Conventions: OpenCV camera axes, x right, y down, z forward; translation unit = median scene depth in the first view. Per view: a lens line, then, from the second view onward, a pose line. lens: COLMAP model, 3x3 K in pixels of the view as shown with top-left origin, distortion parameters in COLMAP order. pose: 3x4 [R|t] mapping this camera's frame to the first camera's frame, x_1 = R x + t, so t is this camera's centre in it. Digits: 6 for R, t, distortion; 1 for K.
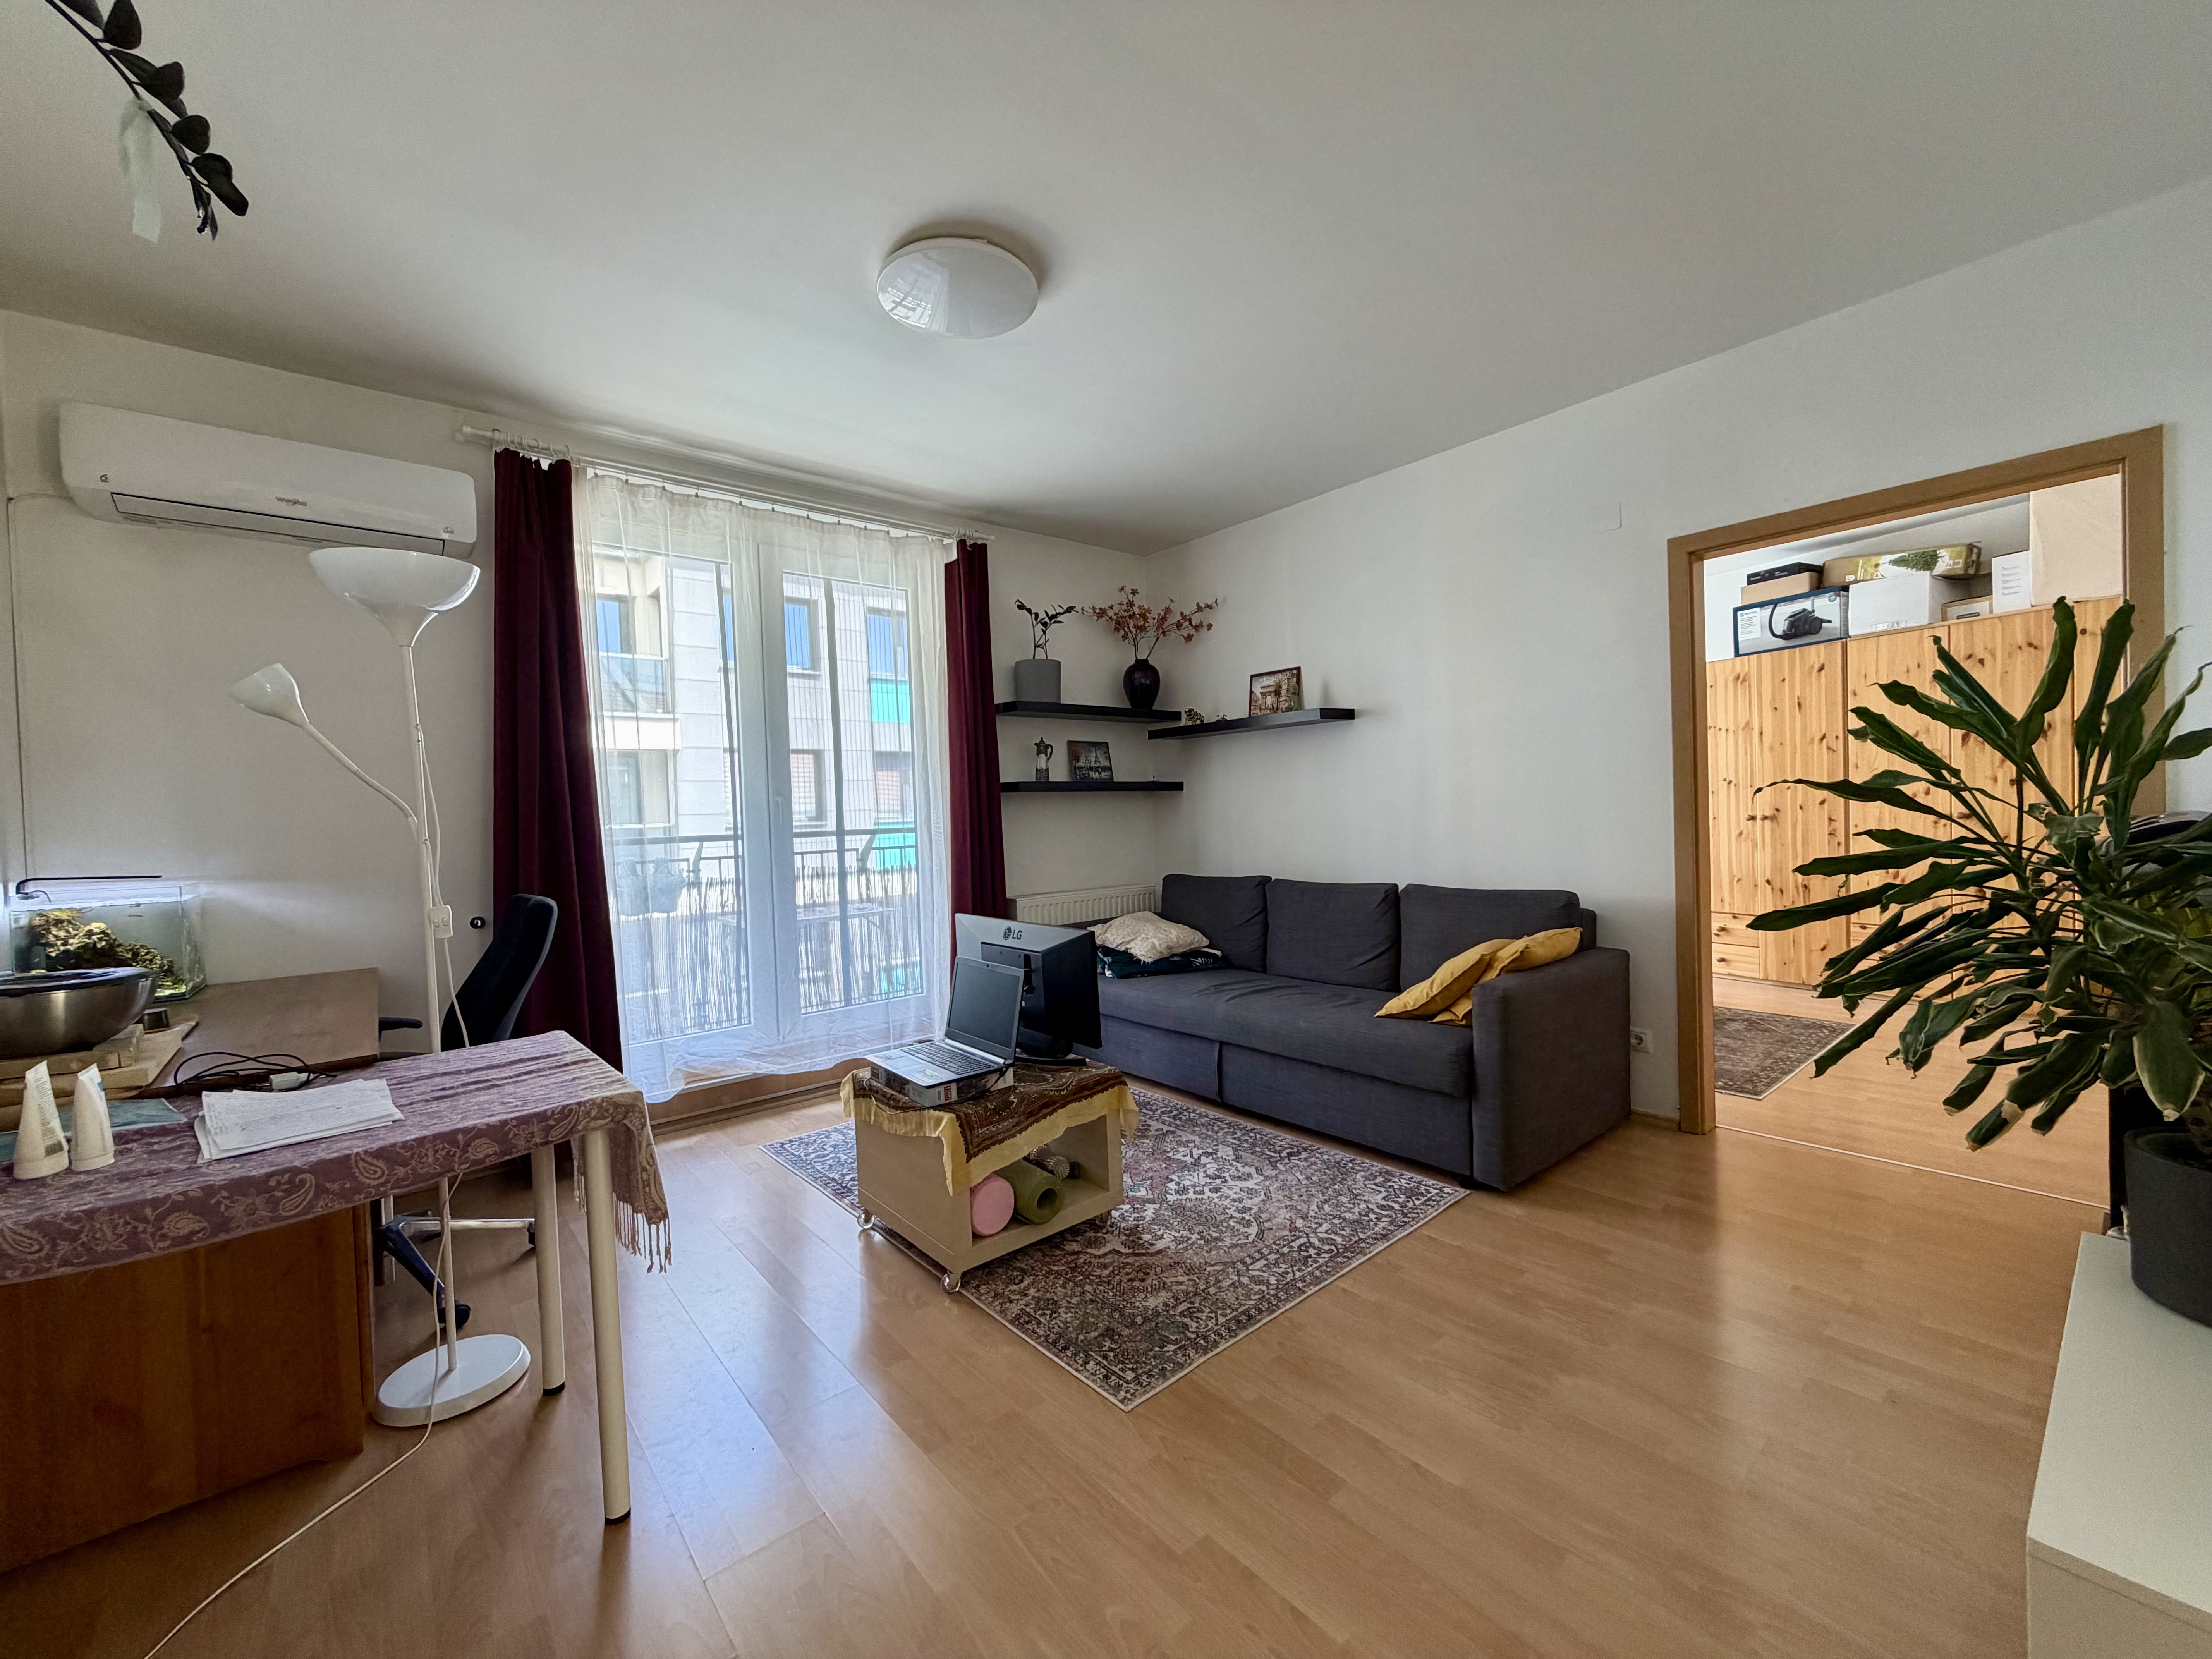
lens RADIAL K [[886.0, 0, 1095.3], [0, 886.0, 829.3], [0, 0, 1]] dist [-0.000549, 0.000135]
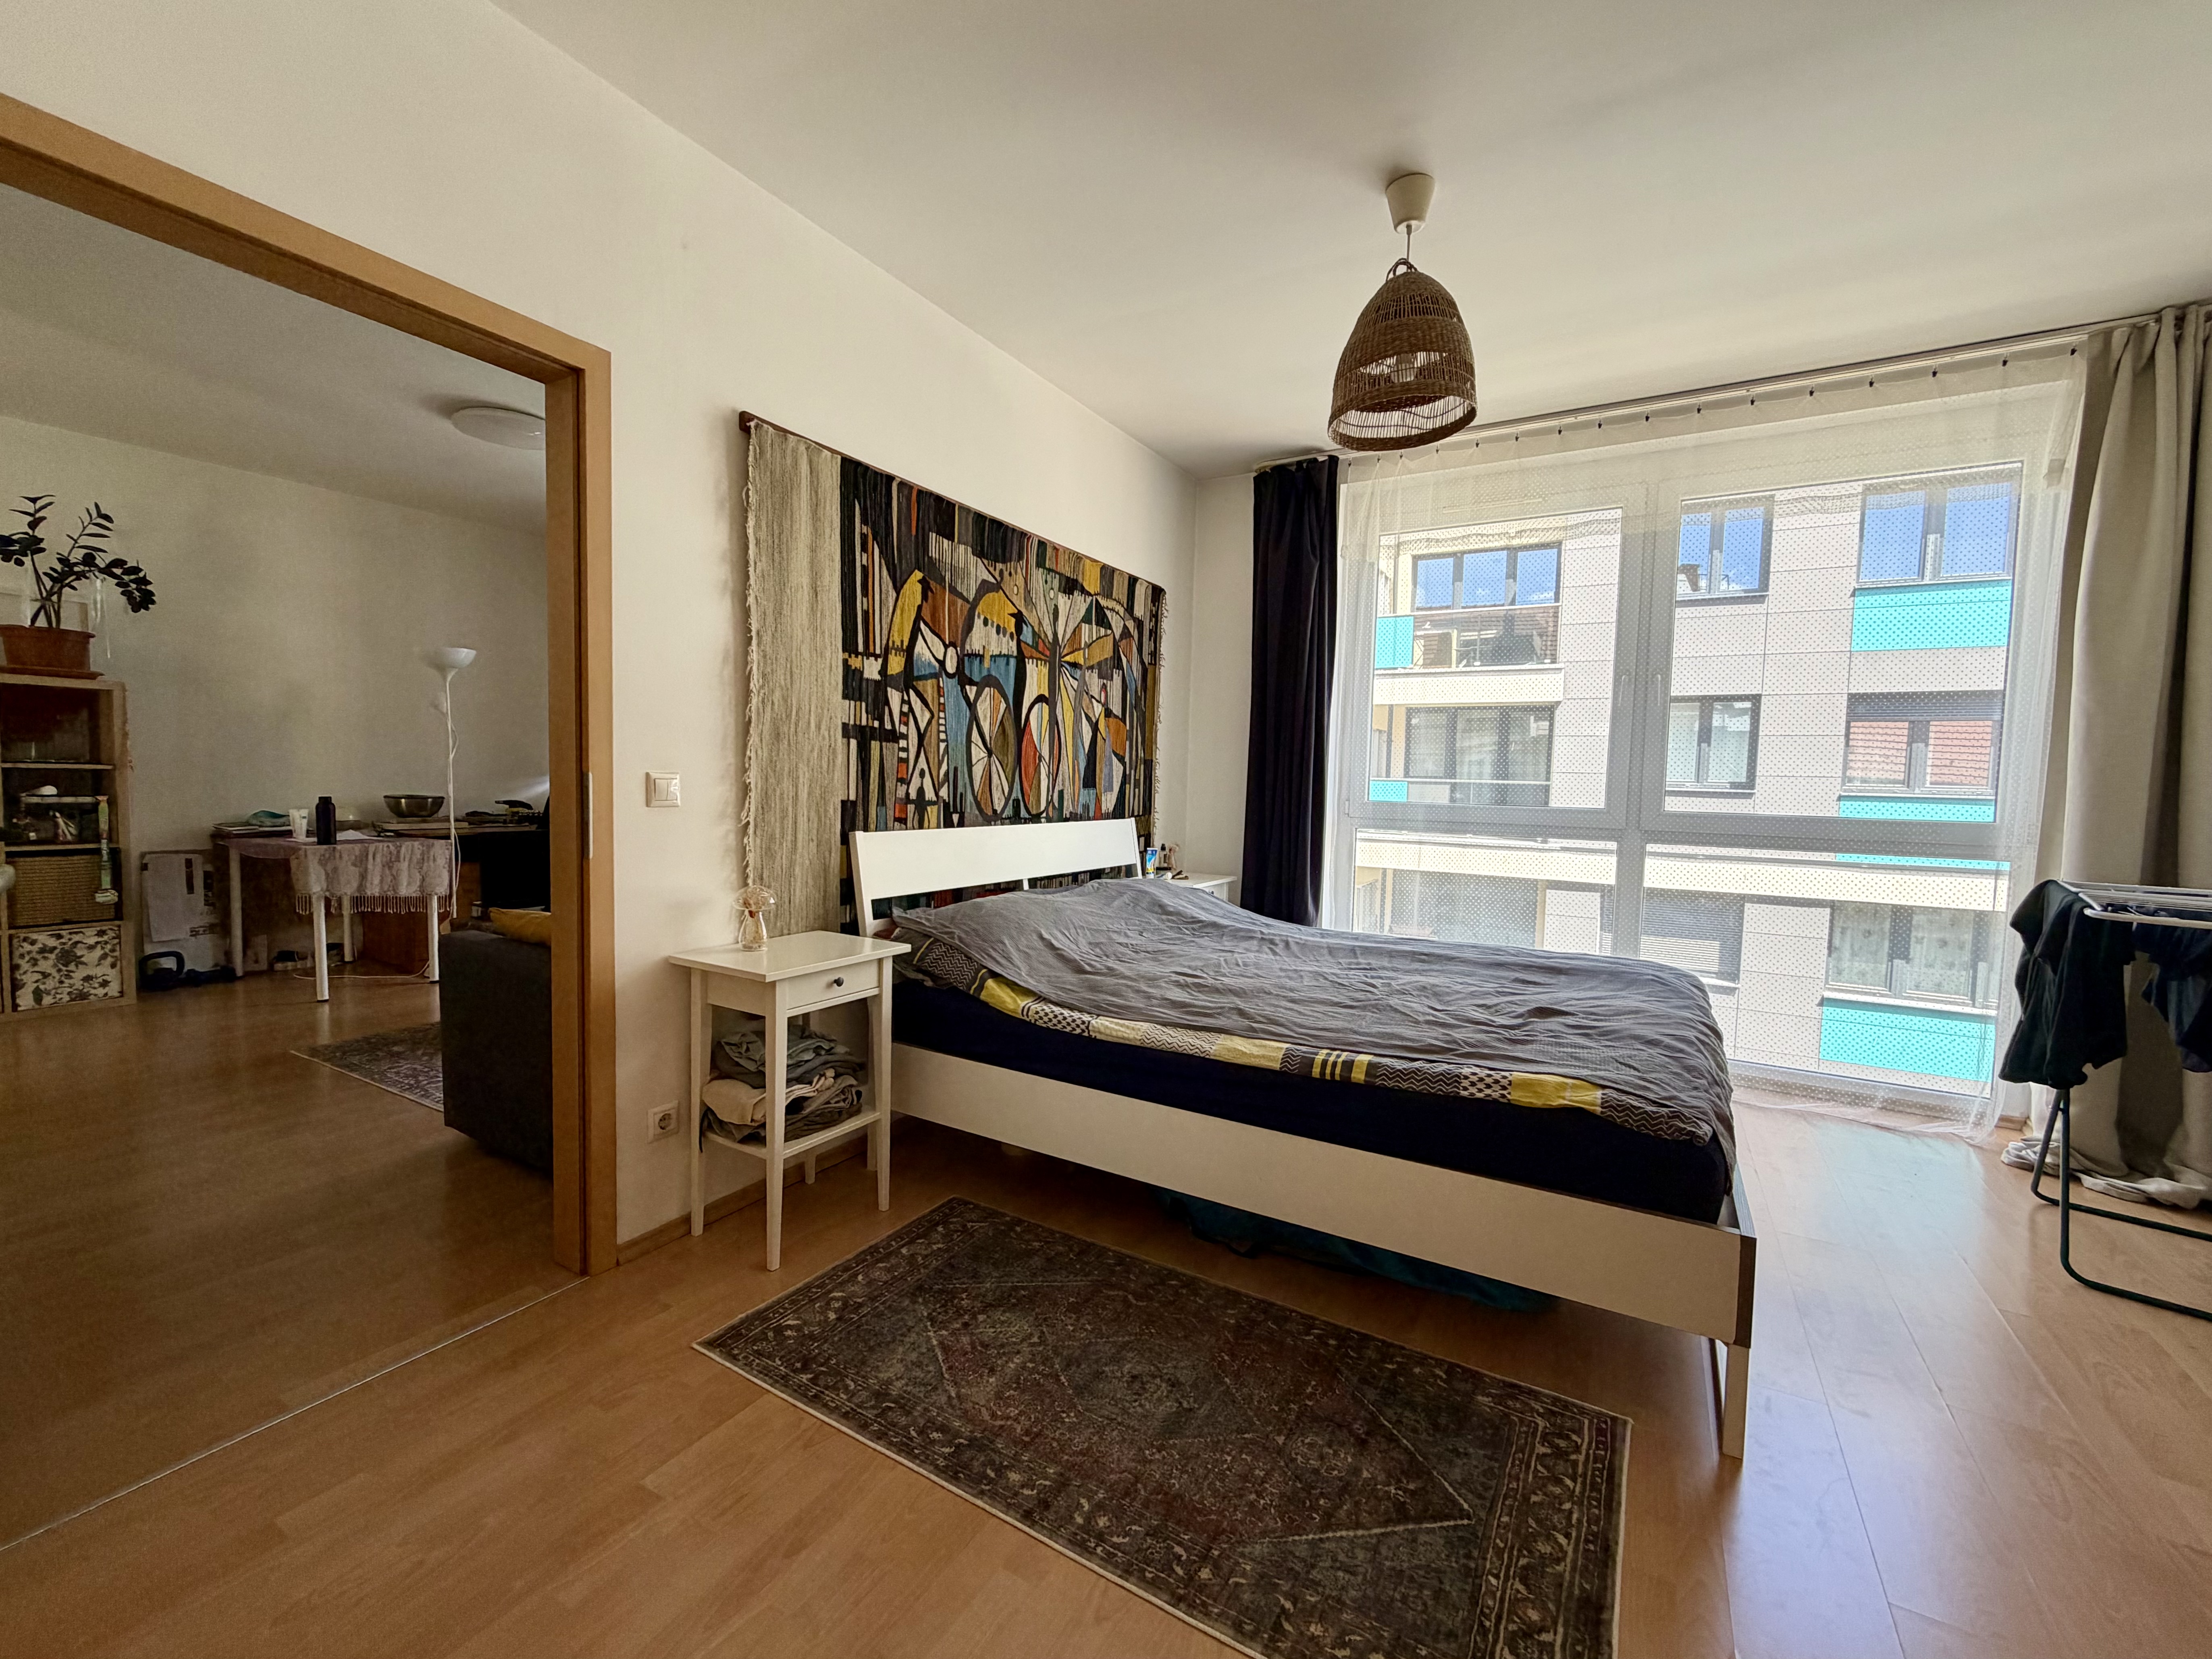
lens RADIAL K [[928.5, 0, 1106.0], [0, 928.5, 829.5], [0, 0, 1]] dist [-0.000437, 0.000302]
pose [[0.333005, 0.098377, -0.937779, 1.351973], [-0.054543, 0.994887, 0.085000, -0.063721], [0.941346, 0.022844, 0.336668, 1.062055]]
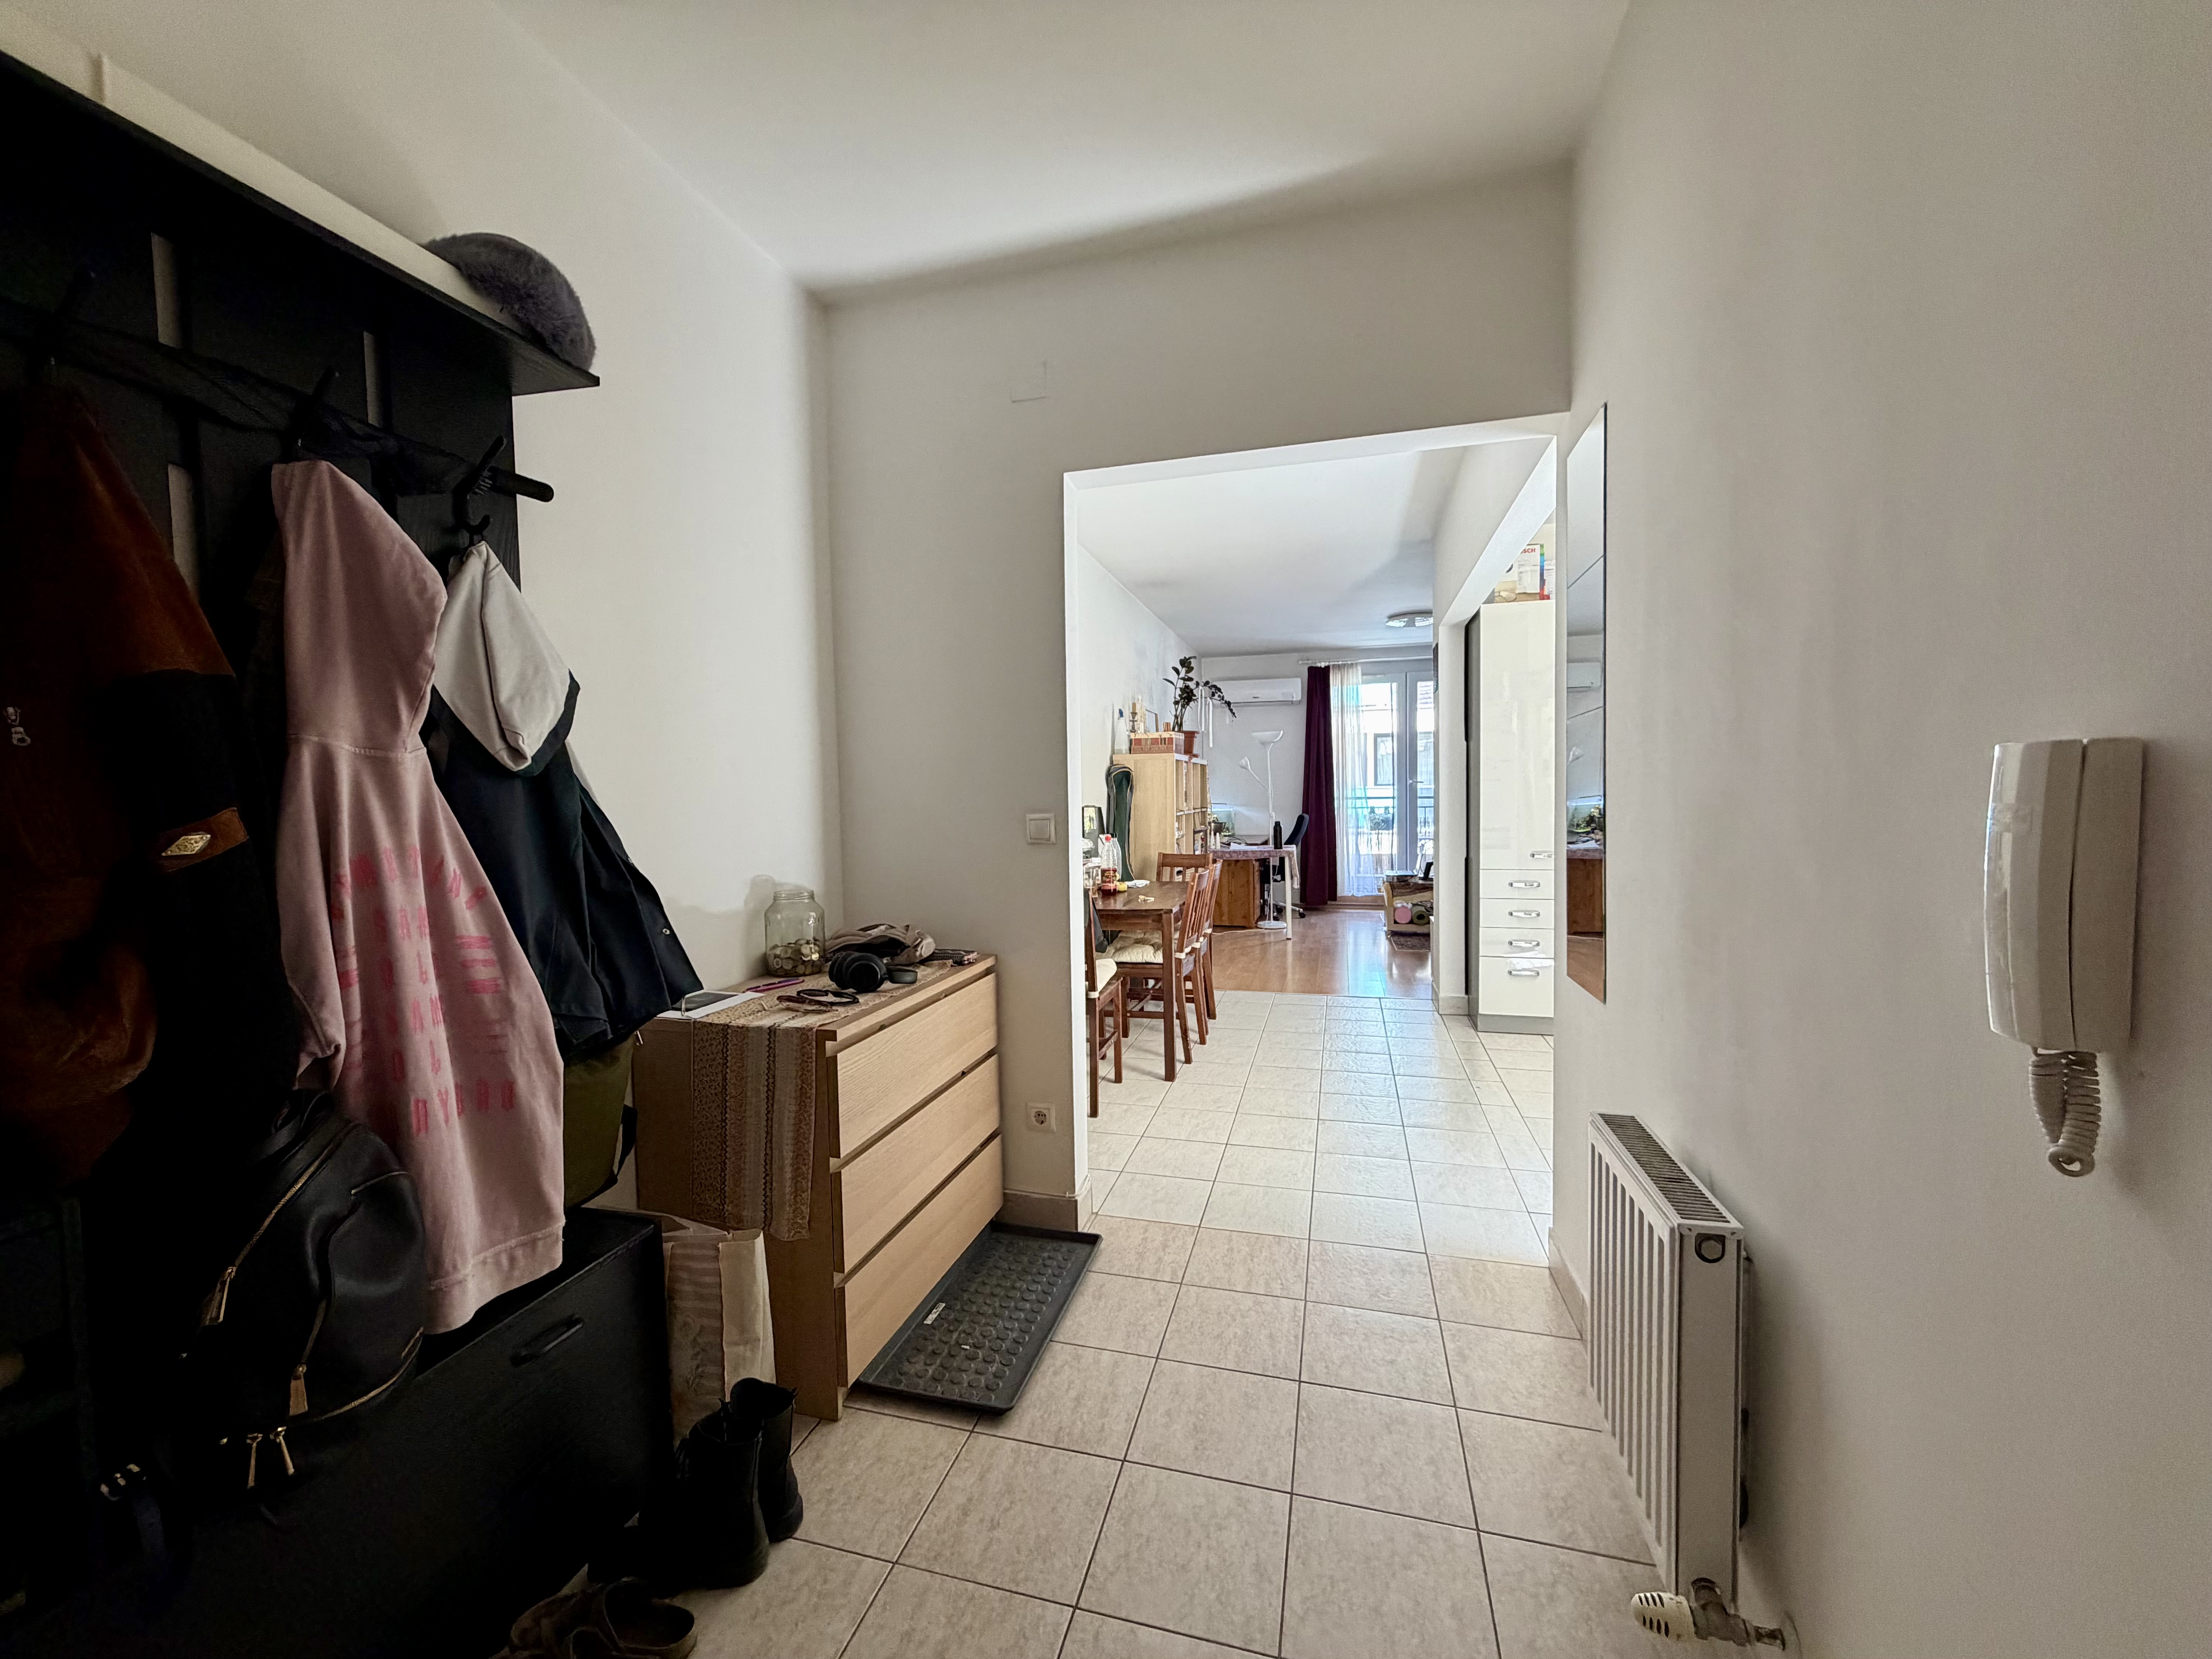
lens RADIAL K [[886.0, 0, 1095.3], [0, 886.0, 829.3], [0, 0, 1]] dist [-0.000549, 0.000135]
pose [[0.566649, 0.061192, -0.821684, 1.281348], [-0.019938, 0.997965, 0.060571, -0.041808], [0.823718, -0.017939, 0.566716, -1.187252]]
